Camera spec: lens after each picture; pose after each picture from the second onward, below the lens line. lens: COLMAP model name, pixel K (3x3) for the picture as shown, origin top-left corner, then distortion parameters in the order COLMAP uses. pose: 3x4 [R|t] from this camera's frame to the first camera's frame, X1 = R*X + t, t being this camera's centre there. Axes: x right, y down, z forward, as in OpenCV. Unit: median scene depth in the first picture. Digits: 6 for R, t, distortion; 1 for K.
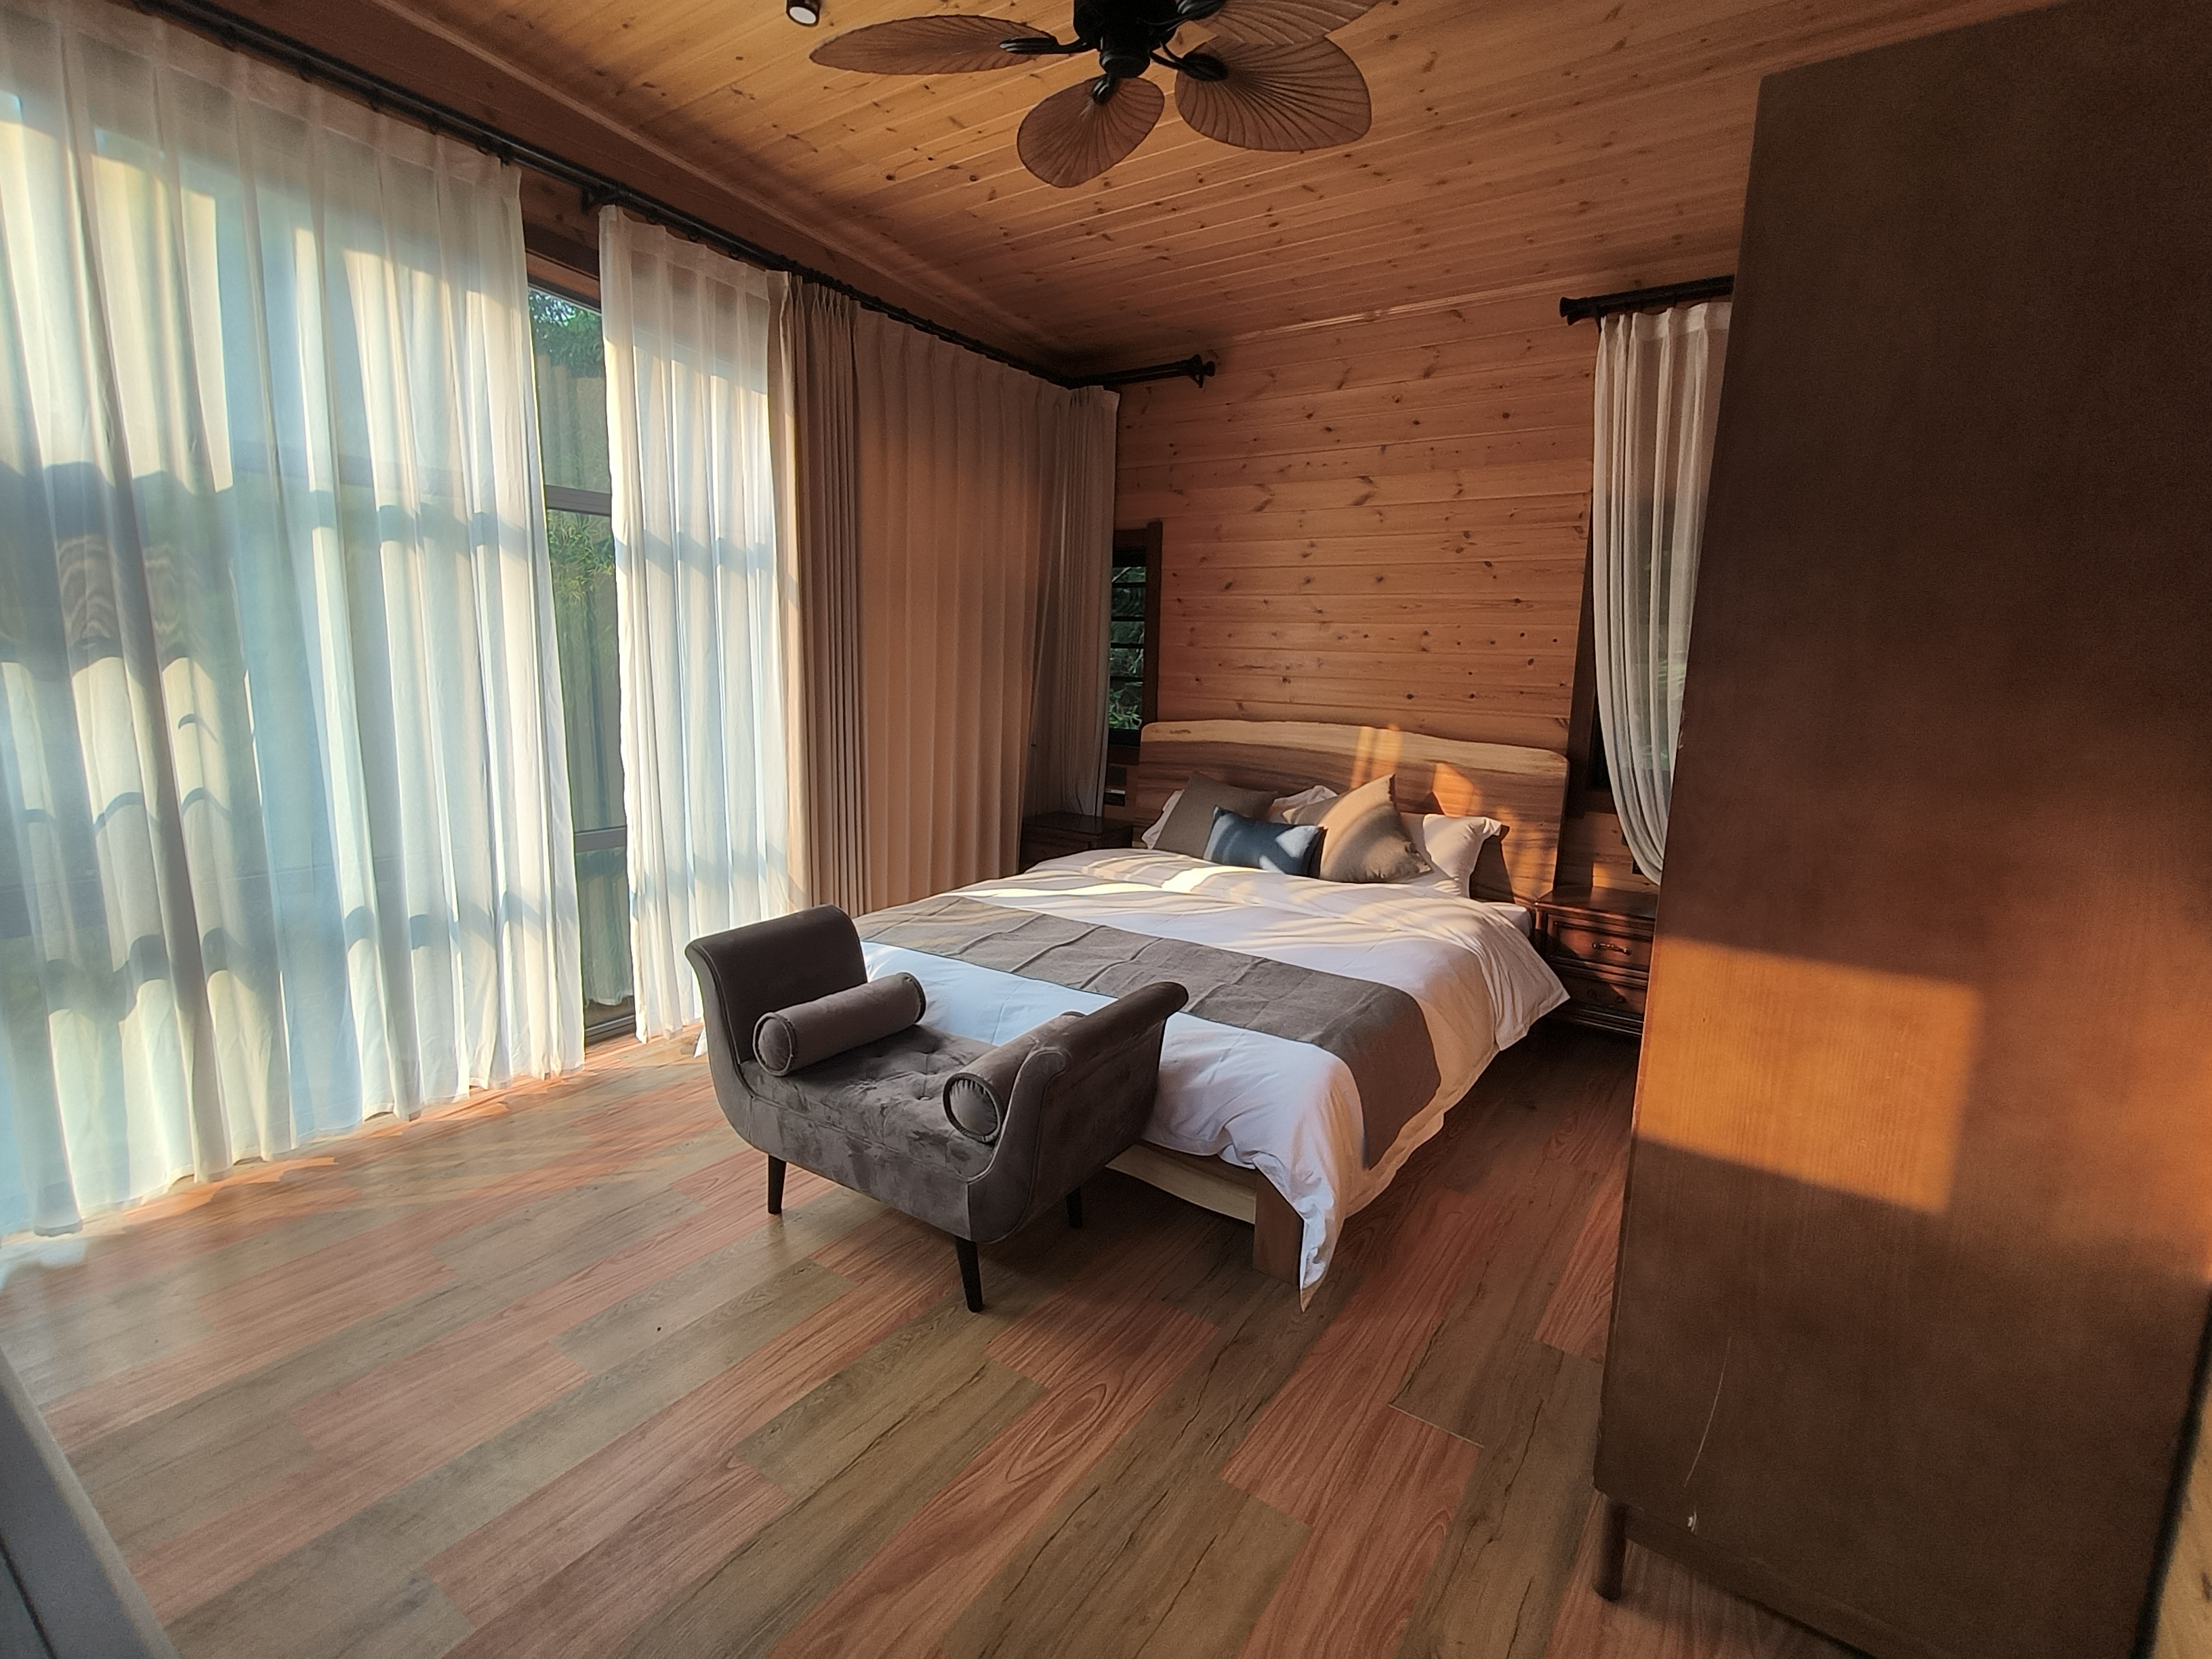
lens RADIAL K [[1024.6, 0, 1099.9], [0, 1024.6, 836.1], [0, 0, 1]] dist [0.008955, -0.001226]
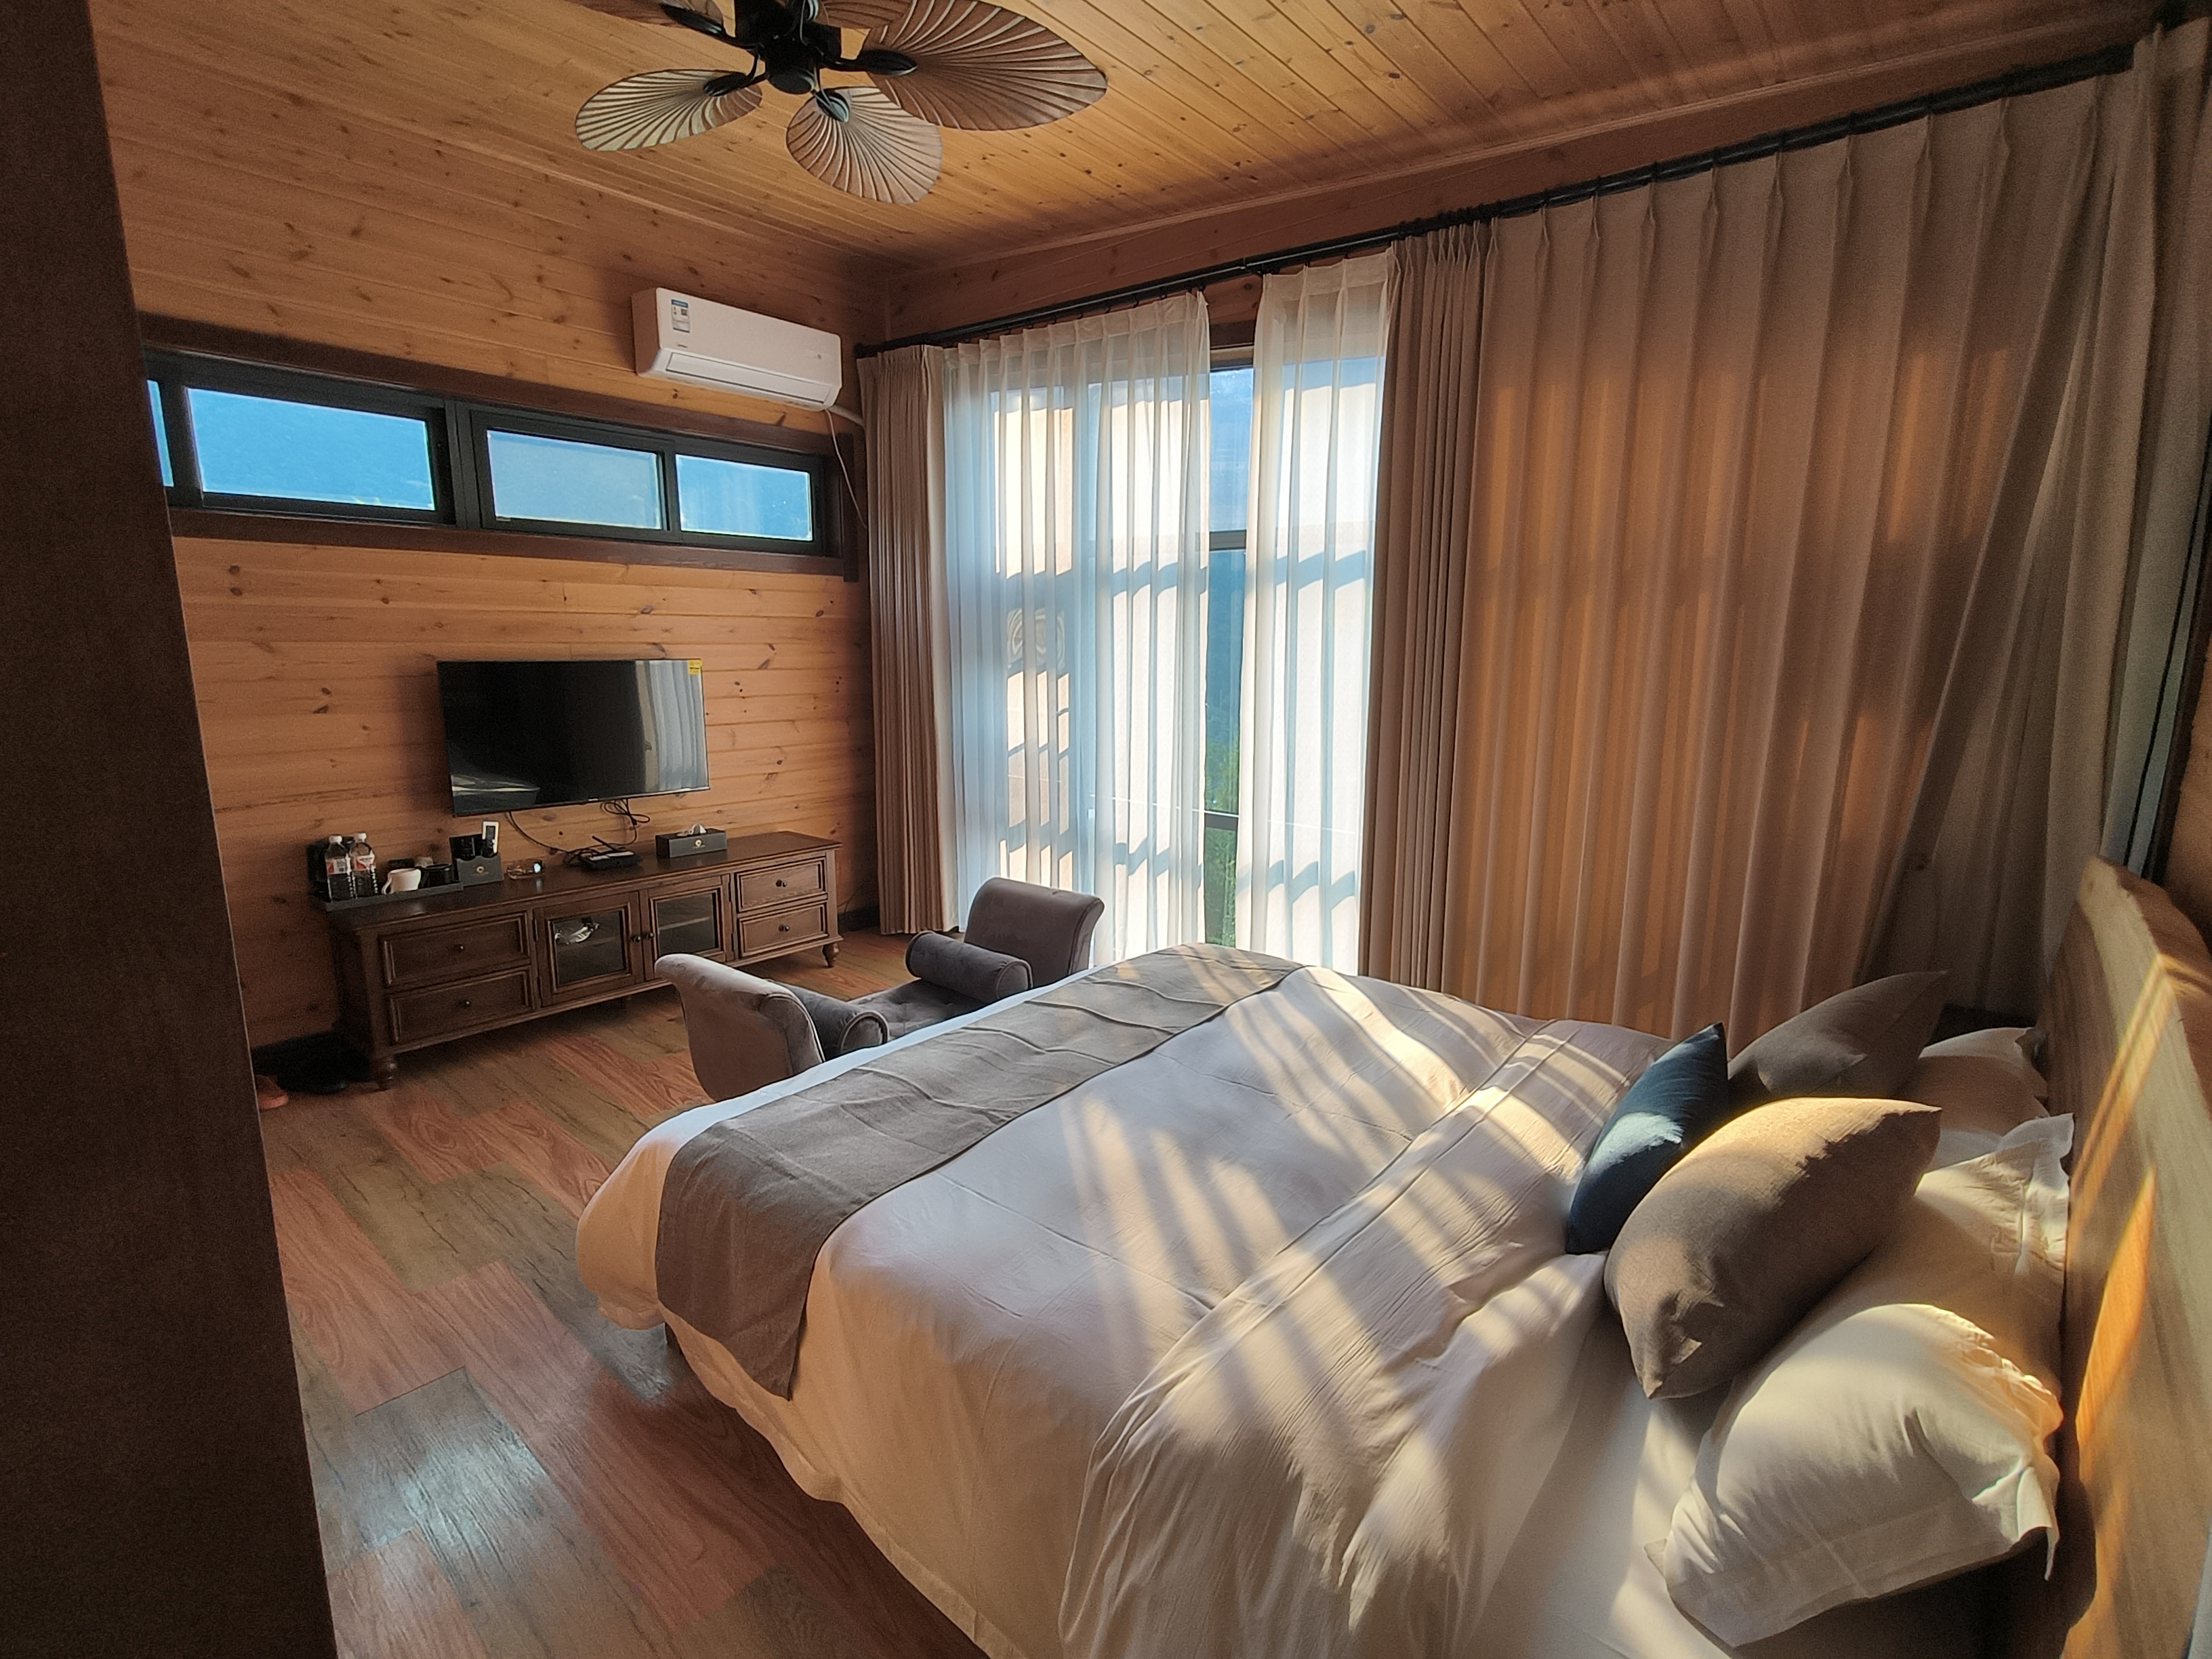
lens RADIAL K [[1024.6, 0, 1110.2], [0, 1024.6, 818.3], [0, 0, 1]] dist [0.008955, -0.001226]
pose [[-0.098769, 0.141372, -0.985017, 0.584516], [-0.188731, 0.969230, 0.158031, -0.139491], [0.977049, 0.201512, -0.069049, 0.809316]]
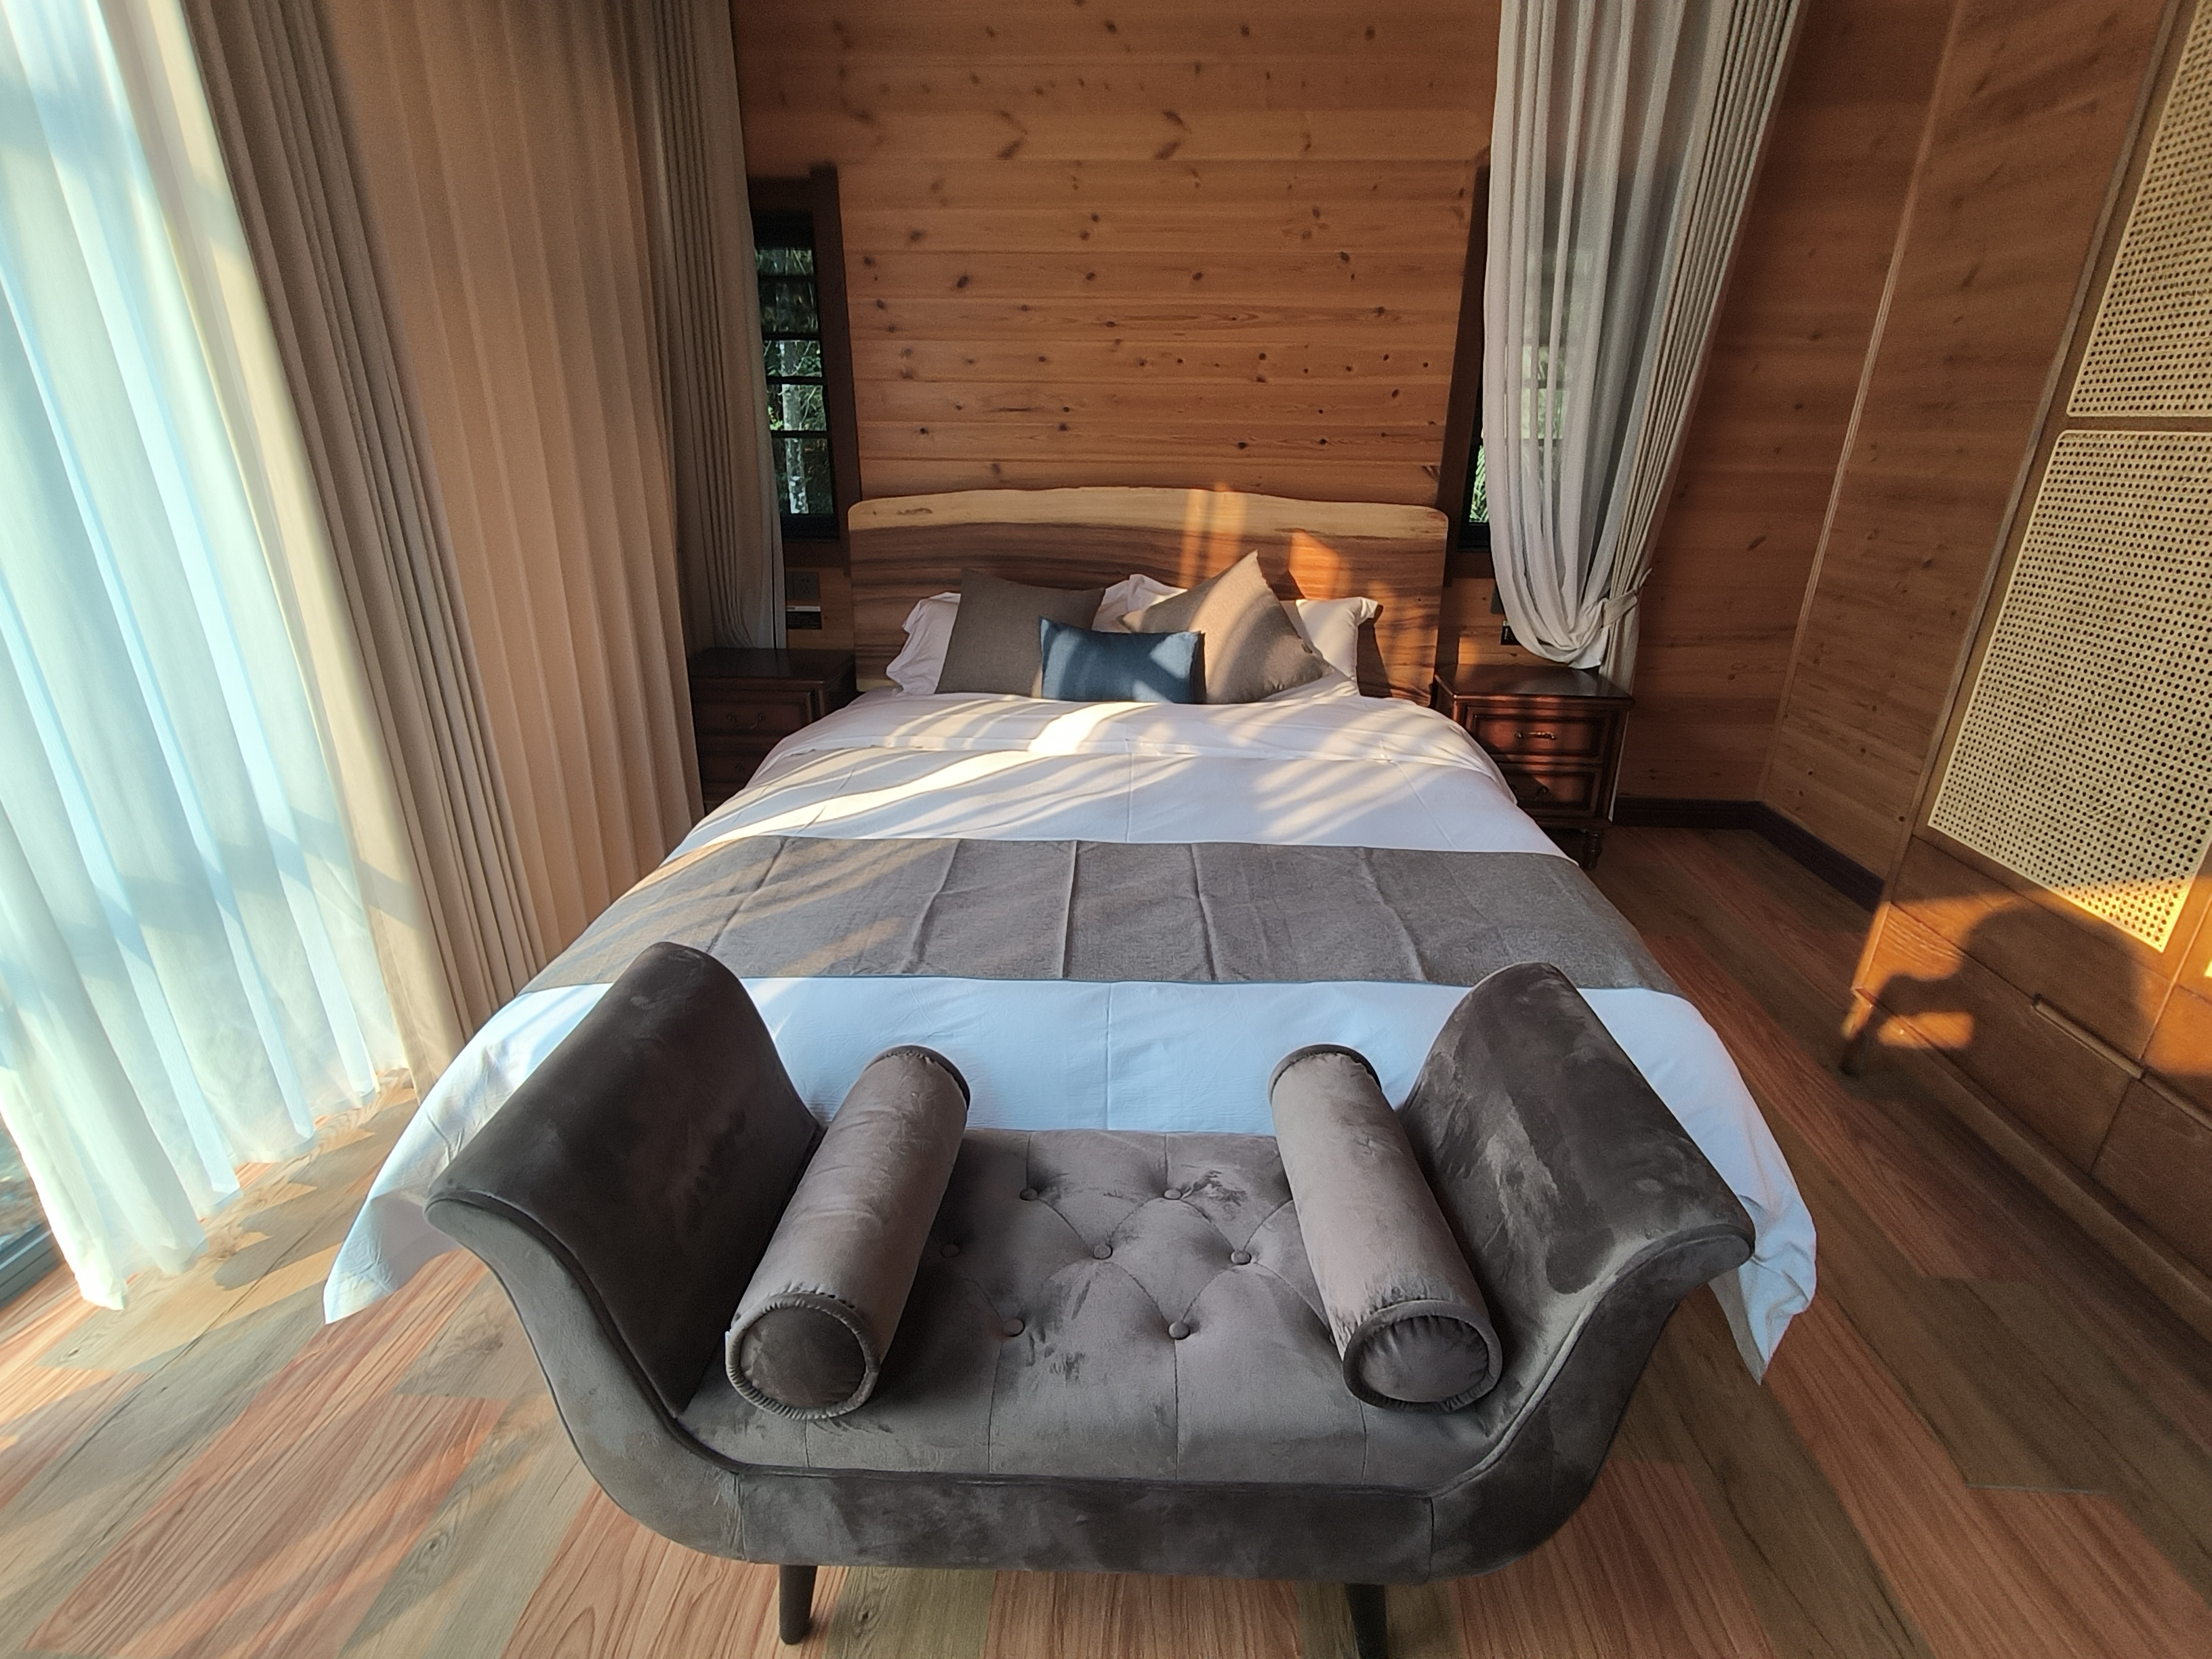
lens RADIAL K [[1024.6, 0, 1112.9], [0, 1024.6, 826.4], [0, 0, 1]] dist [0.008955, -0.001226]
pose [[0.848094, -0.208531, 0.487084, -0.228928], [0.106186, 0.967538, 0.229337, -0.050092], [-0.519096, -0.142778, 0.842706, 0.389975]]
